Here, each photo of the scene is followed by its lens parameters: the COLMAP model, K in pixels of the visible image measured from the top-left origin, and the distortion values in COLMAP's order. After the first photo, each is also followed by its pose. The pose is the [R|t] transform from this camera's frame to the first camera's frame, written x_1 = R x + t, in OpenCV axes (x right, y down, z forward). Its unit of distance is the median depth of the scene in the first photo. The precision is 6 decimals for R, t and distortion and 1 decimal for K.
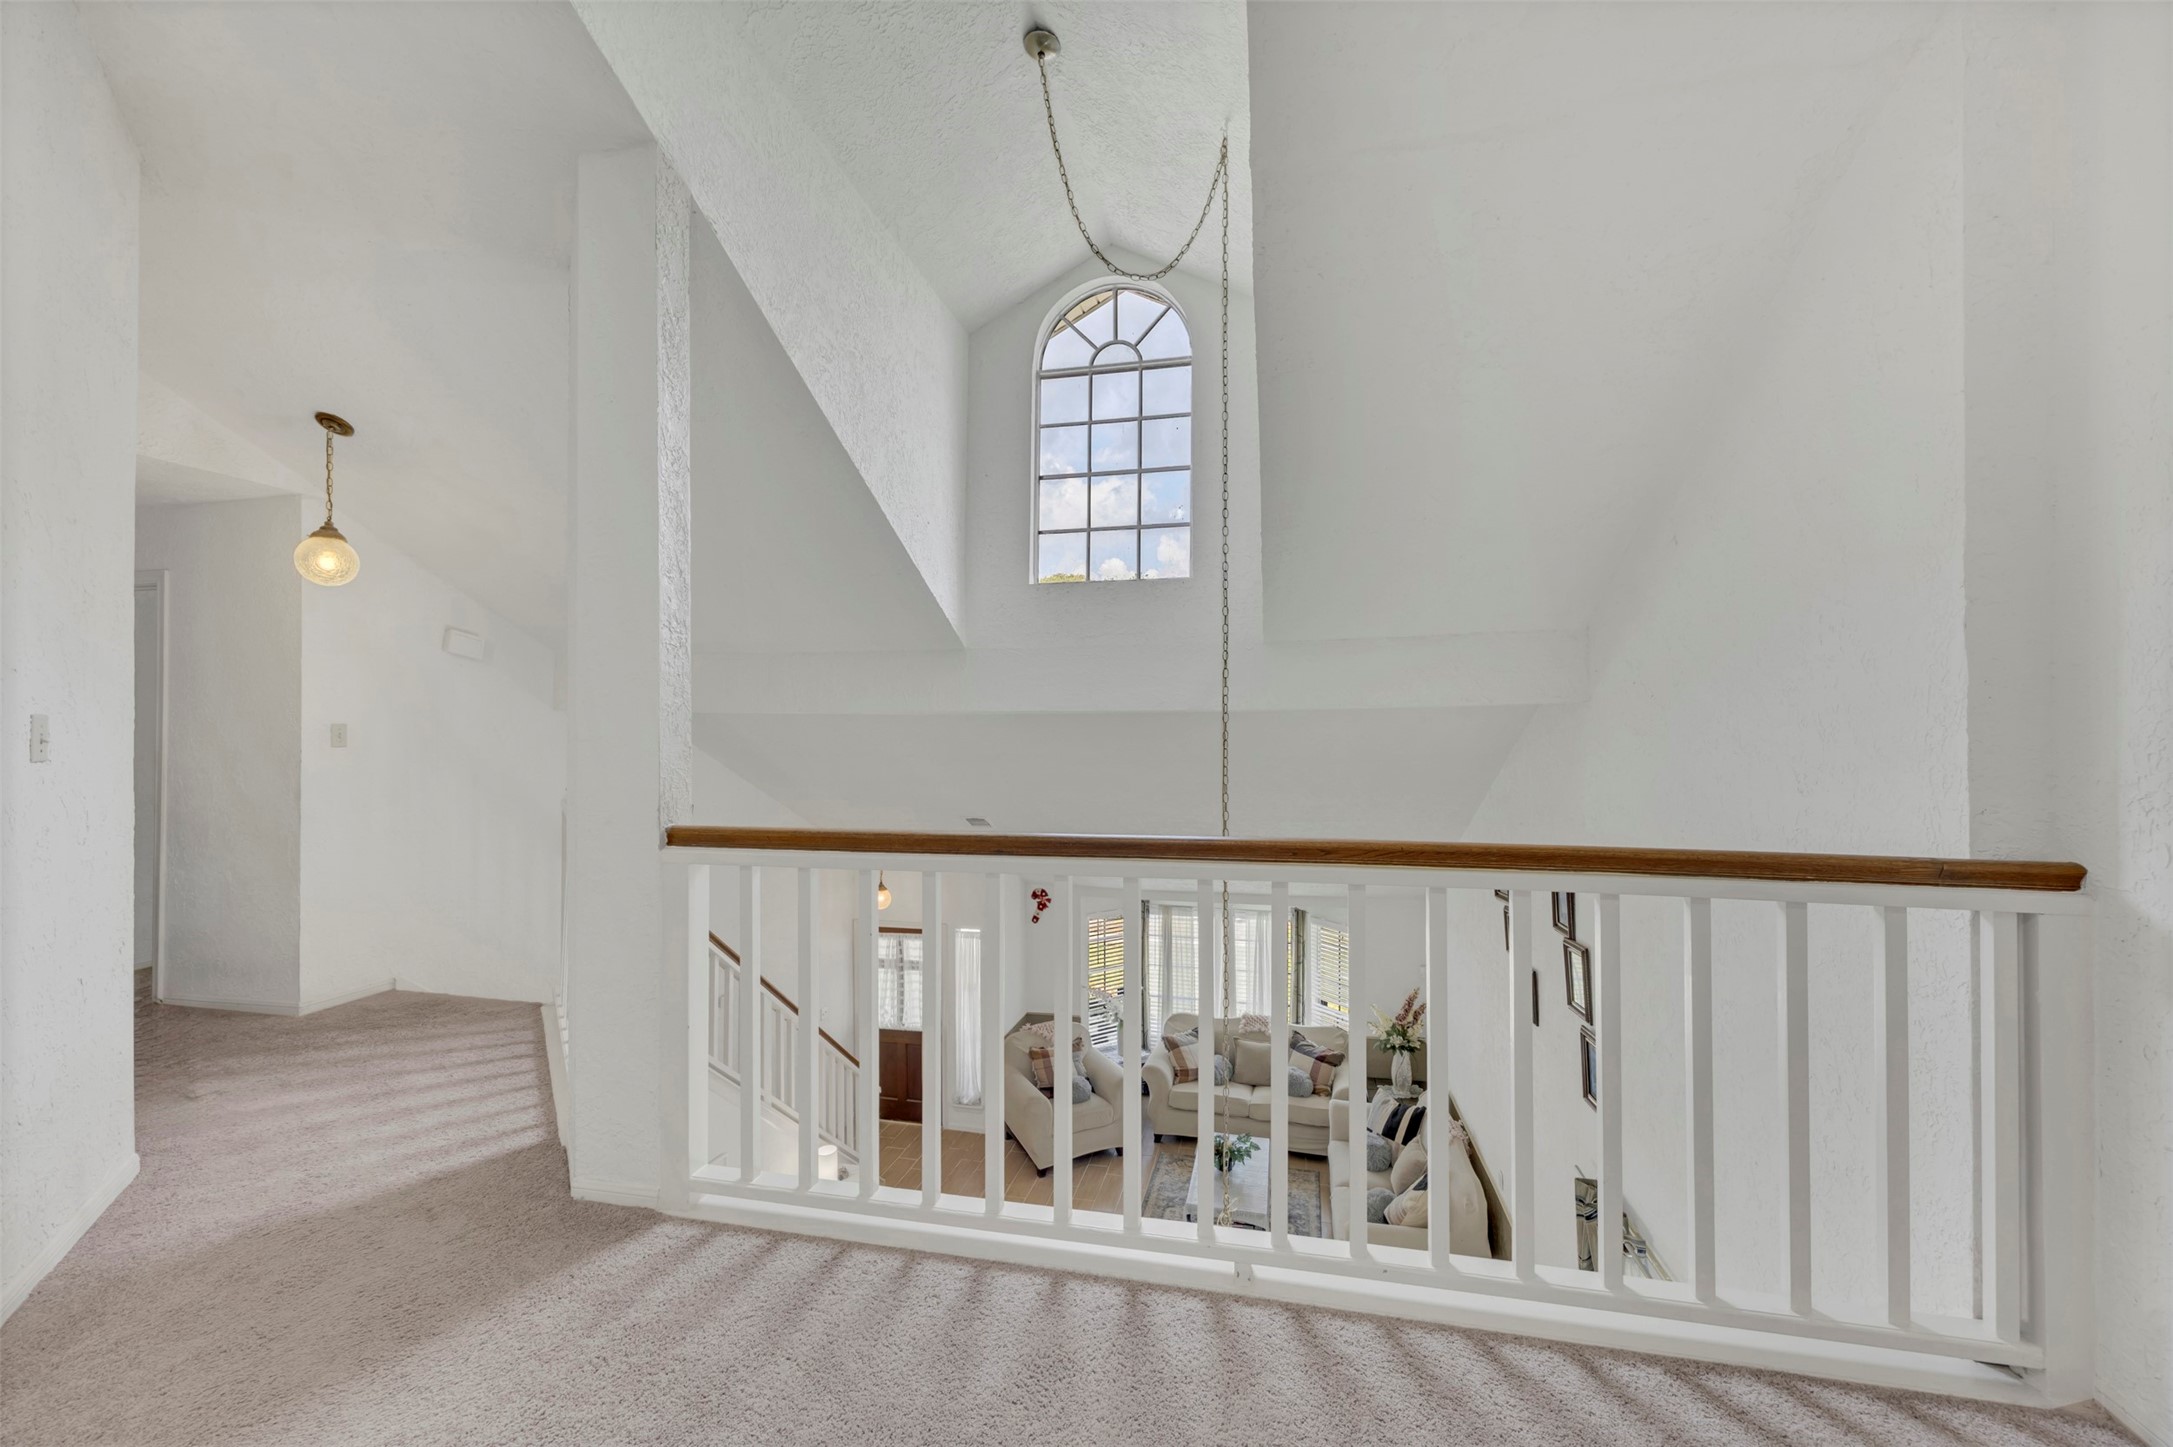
lens RADIAL K [[847.7, 0, 1091.5], [0, 847.7, 712.4], [0, 0, 1]] dist [0.003575, 0.000352]
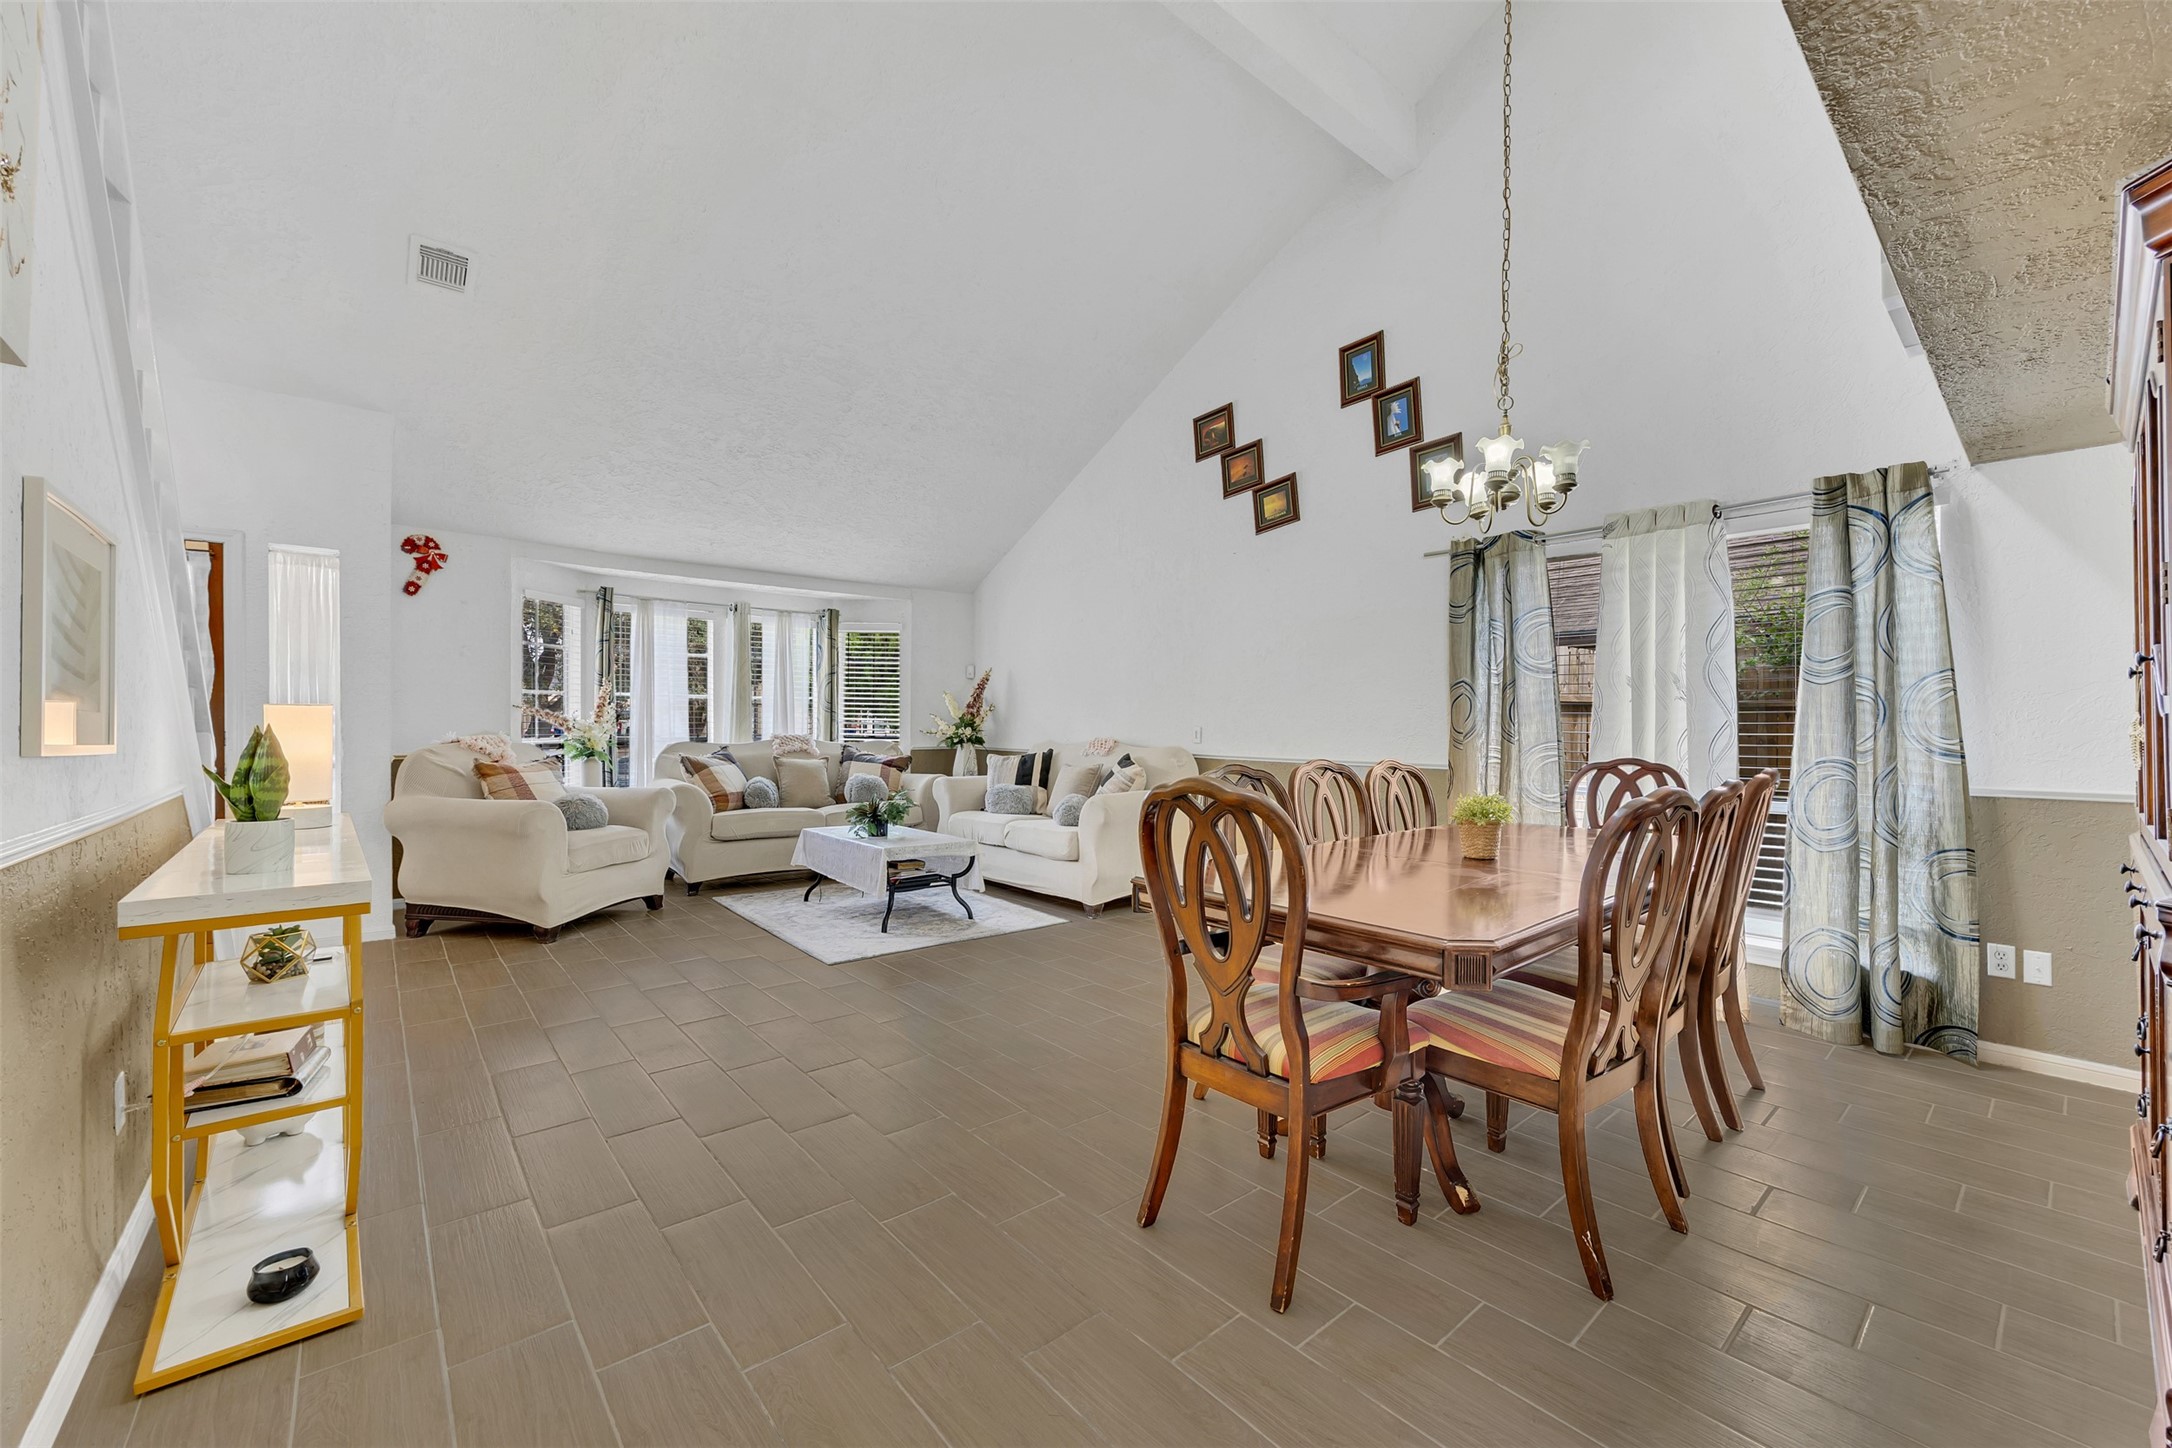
lens RADIAL K [[847.3, 0, 1098.2], [0, 847.3, 725.9], [0, 0, 1]] dist [0.003575, 0.000352]
pose [[0.609598, 0.004420, 0.792699, -0.256185], [-0.008687, 0.999962, 0.001105, 0.361461], [-0.792663, -0.007559, 0.609613, 0.325451]]
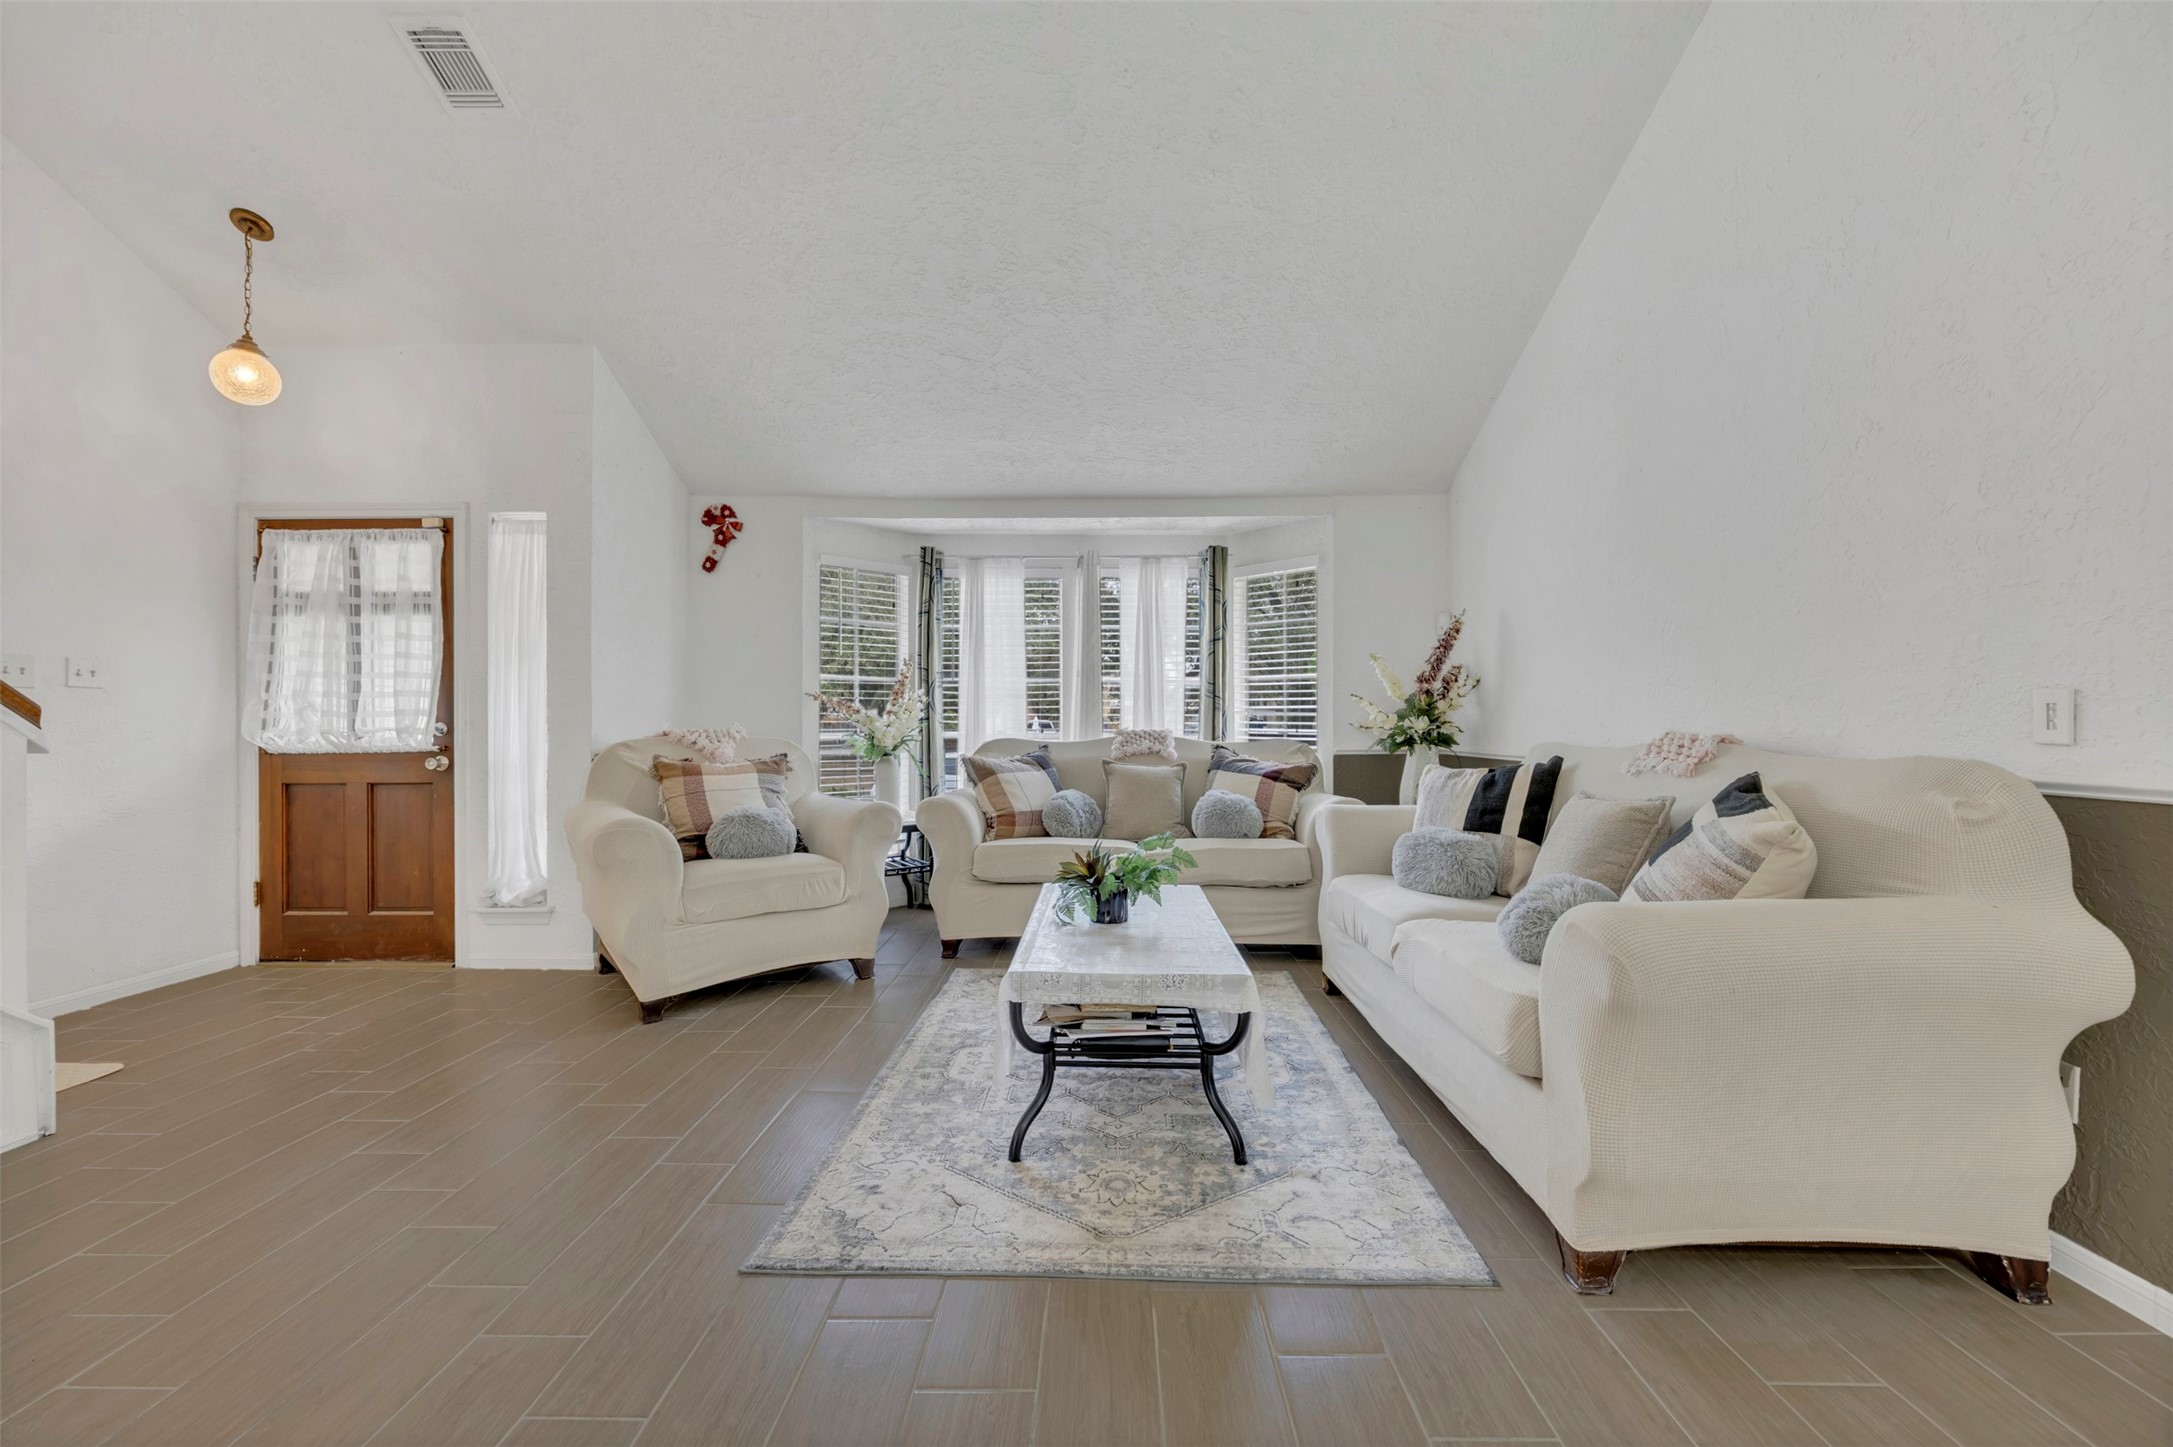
lens RADIAL K [[818.3, 0, 1086.4], [0, 818.3, 731.7], [0, 0, 1]] dist [0.003389, 0.000108]
pose [[0.980298, 0.000315, 0.197524, 0.061443], [-0.001324, 0.999987, 0.004975, 0.371691], [-0.197520, -0.005138, 0.980285, 0.527940]]
